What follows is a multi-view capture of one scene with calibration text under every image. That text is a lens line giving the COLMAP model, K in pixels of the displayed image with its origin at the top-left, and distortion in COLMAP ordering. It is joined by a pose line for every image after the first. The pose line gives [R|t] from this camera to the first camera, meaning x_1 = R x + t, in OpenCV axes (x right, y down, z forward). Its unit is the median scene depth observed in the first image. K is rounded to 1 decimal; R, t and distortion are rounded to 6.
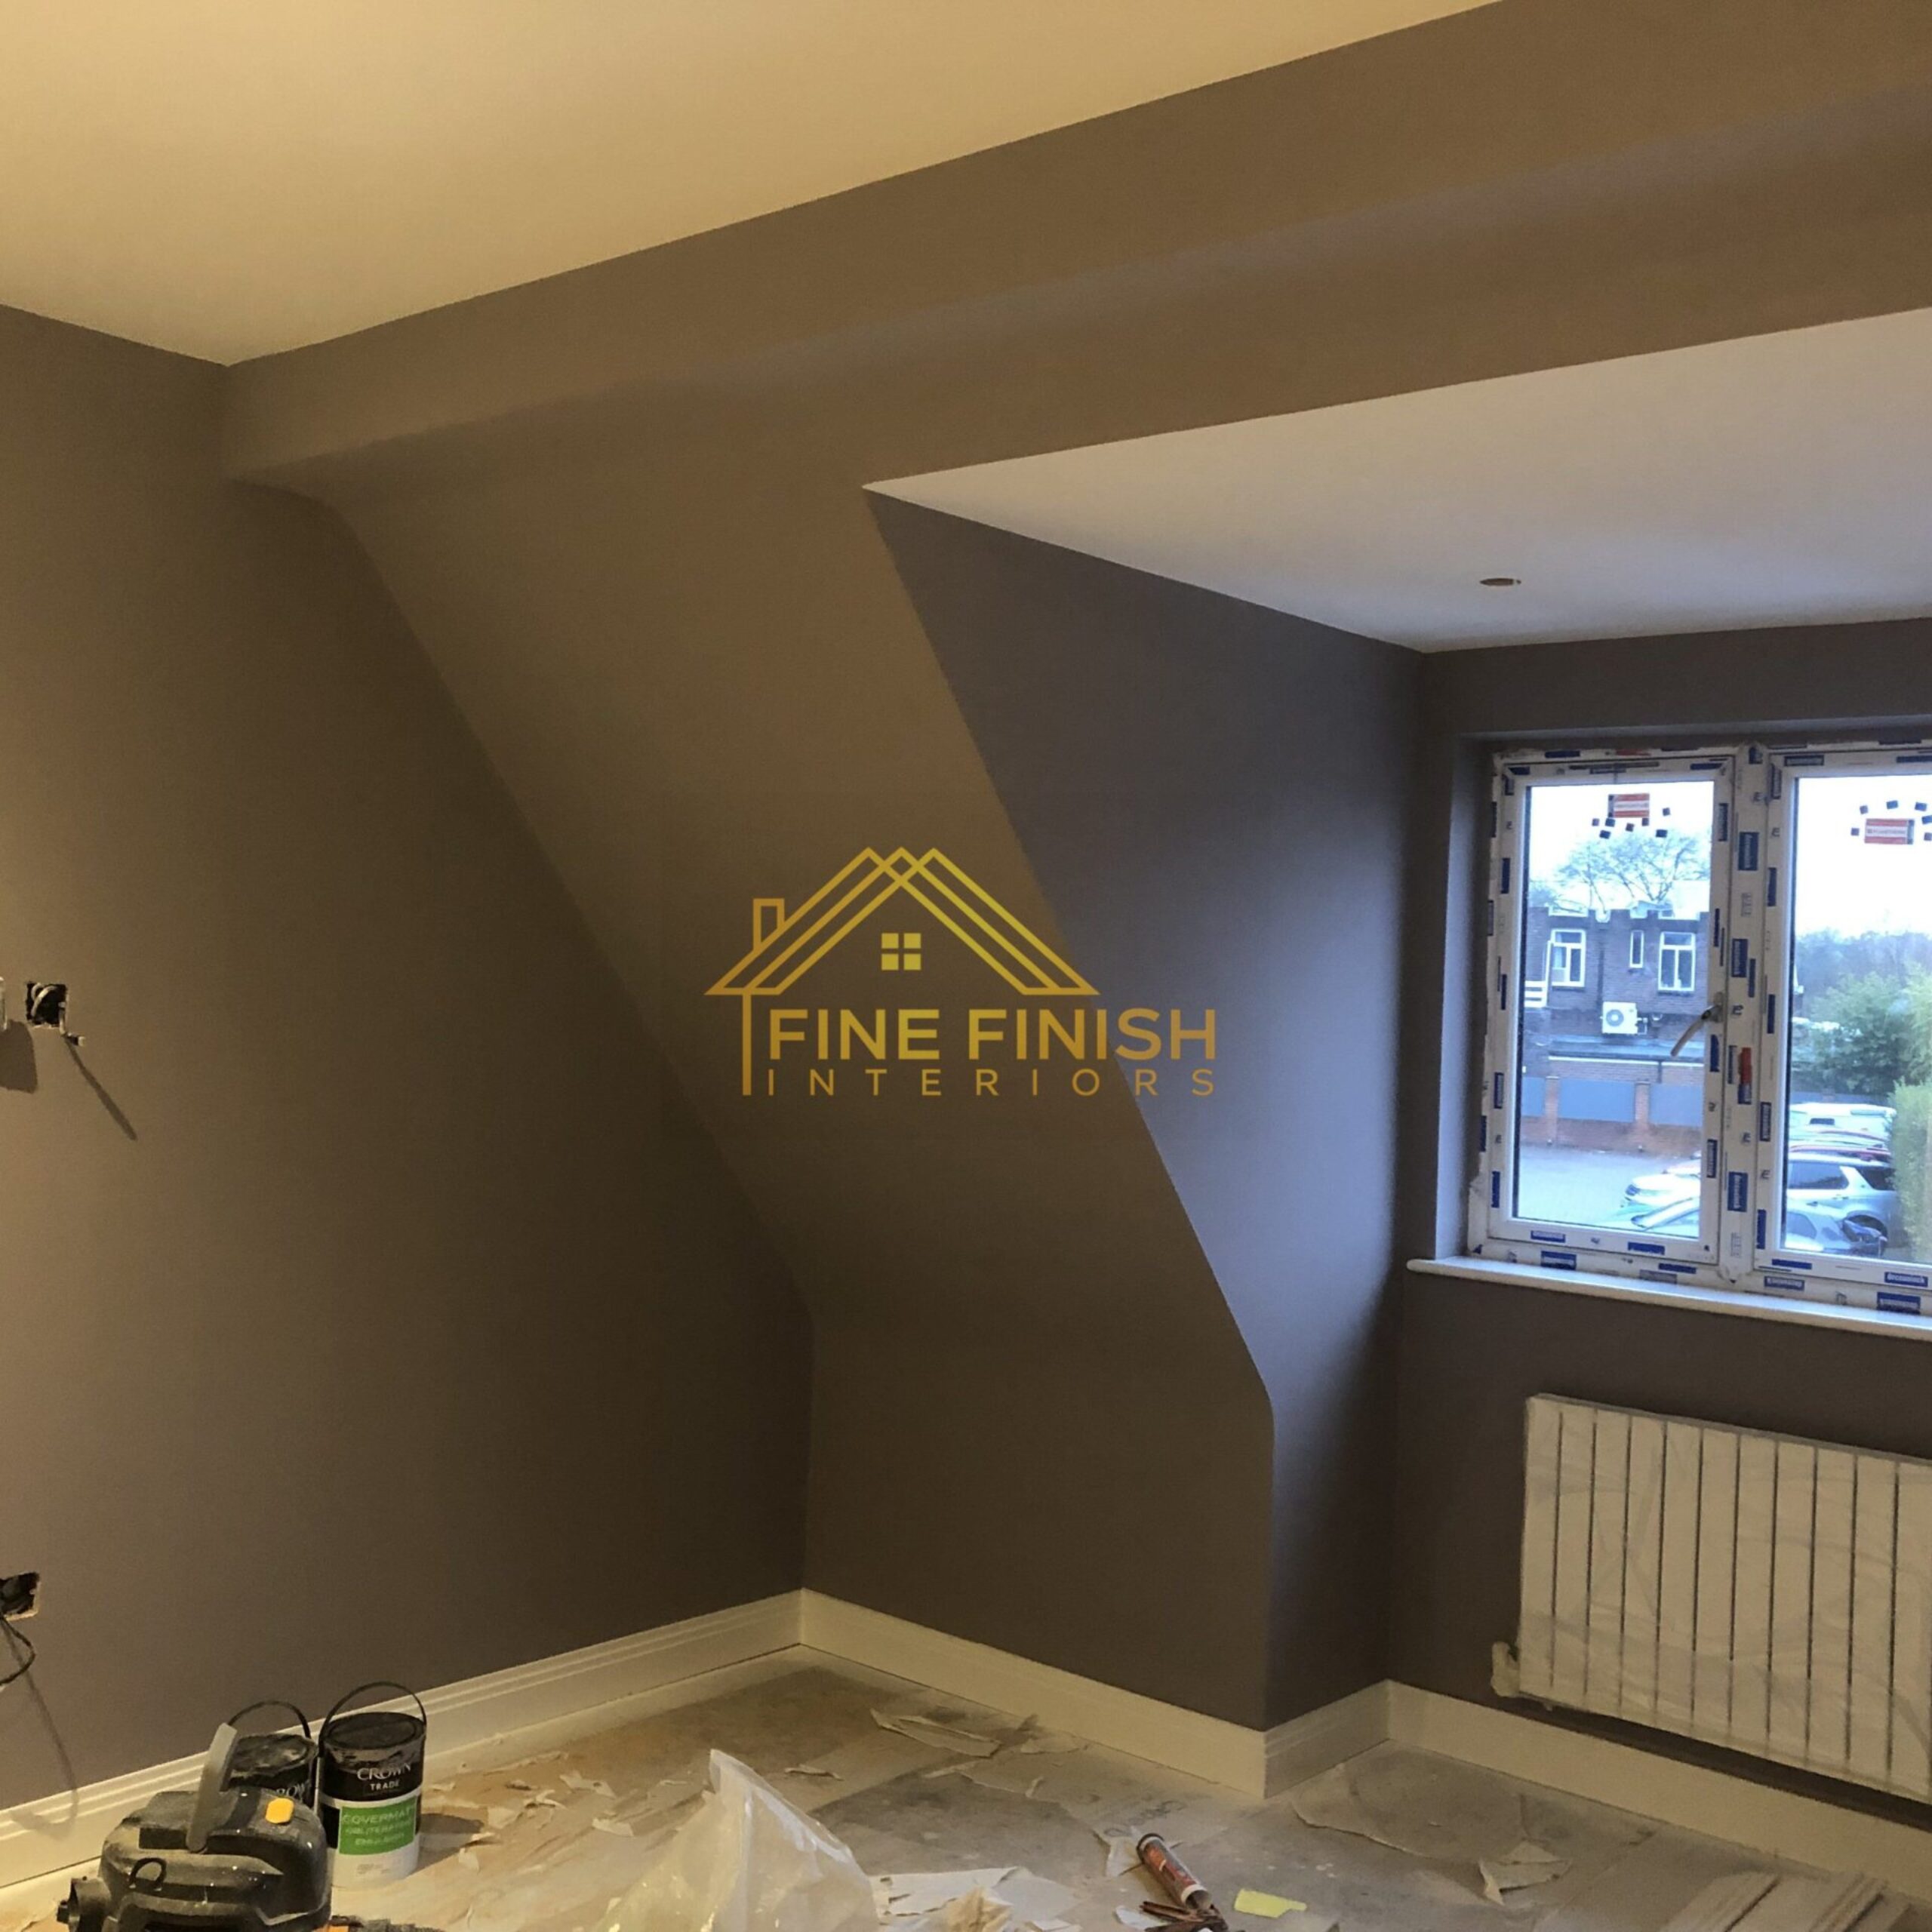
lens RADIAL K [[2039.8, 0, 966.0], [0, 2039.8, 966.0], [0, 0, 1]] dist [-0.004910, -0.020526]
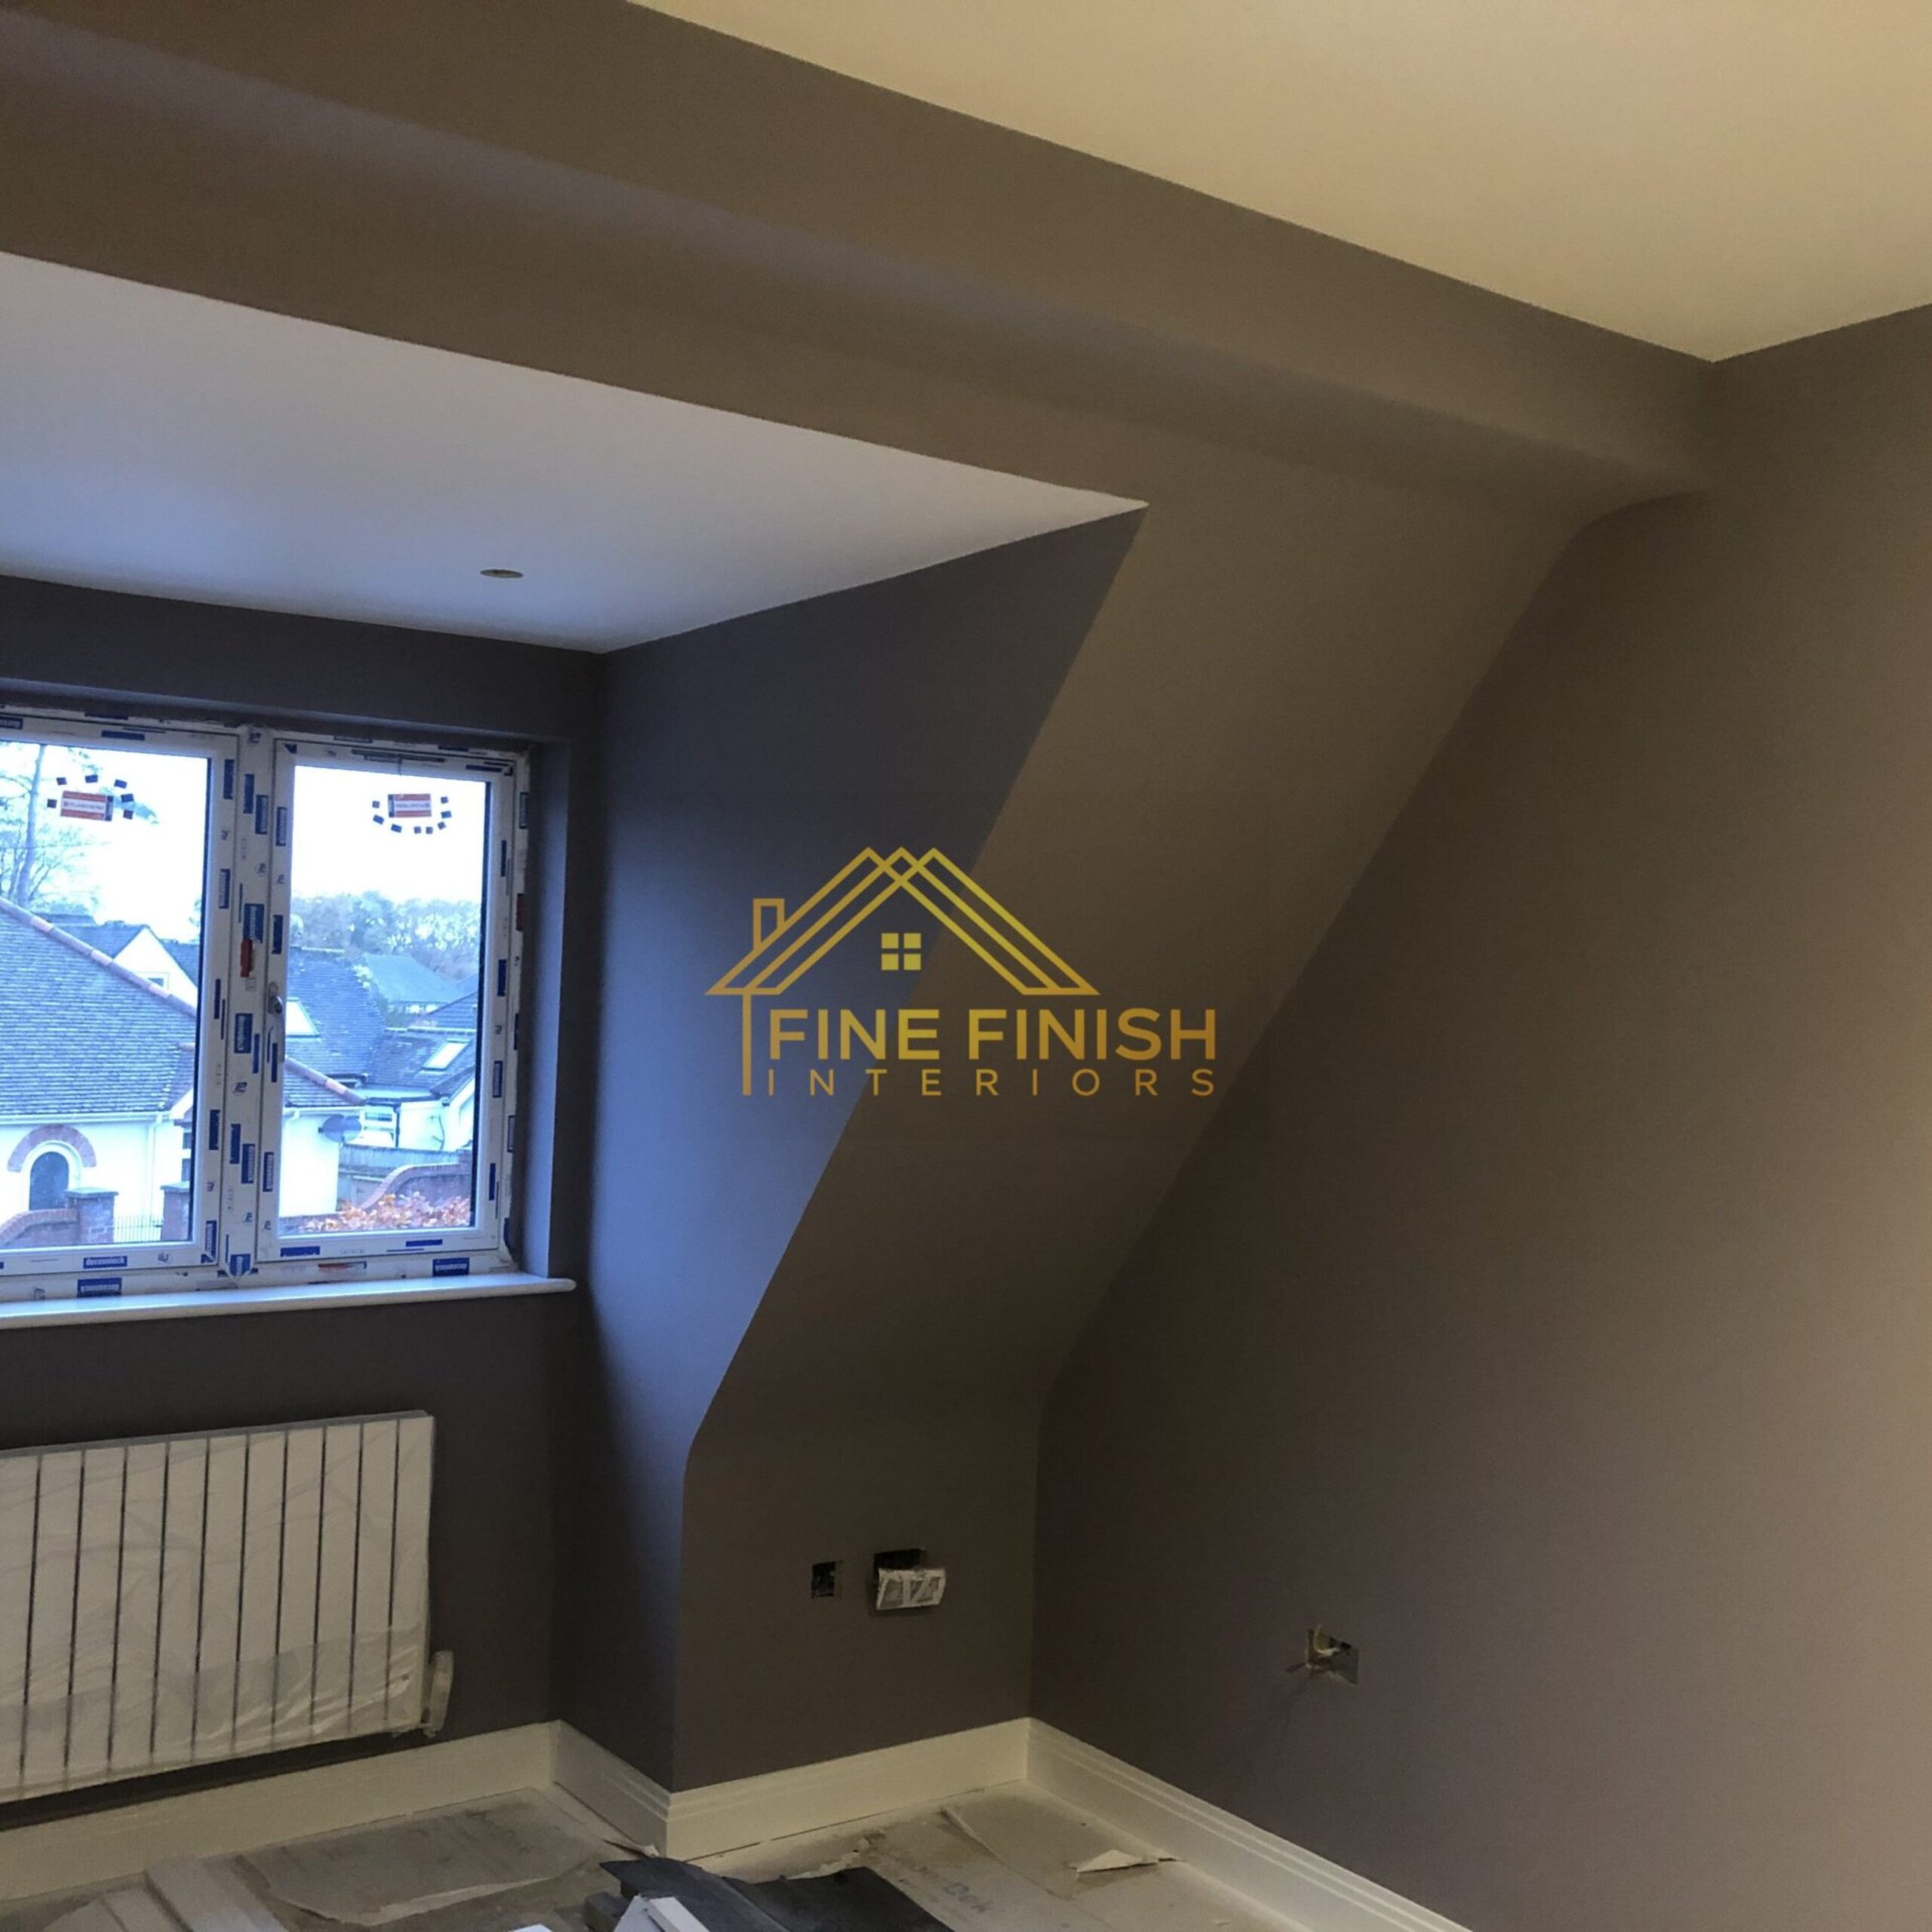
lens RADIAL K [[2090.0, 0, 966.0], [0, 2090.0, 966.0], [0, 0, 1]] dist [0.039462, -0.061823]
pose [[0.221144, -0.013017, 0.975154, -0.412494], [-0.018796, 0.999668, 0.017607, -0.014509], [-0.975060, -0.022223, 0.220826, 0.349341]]
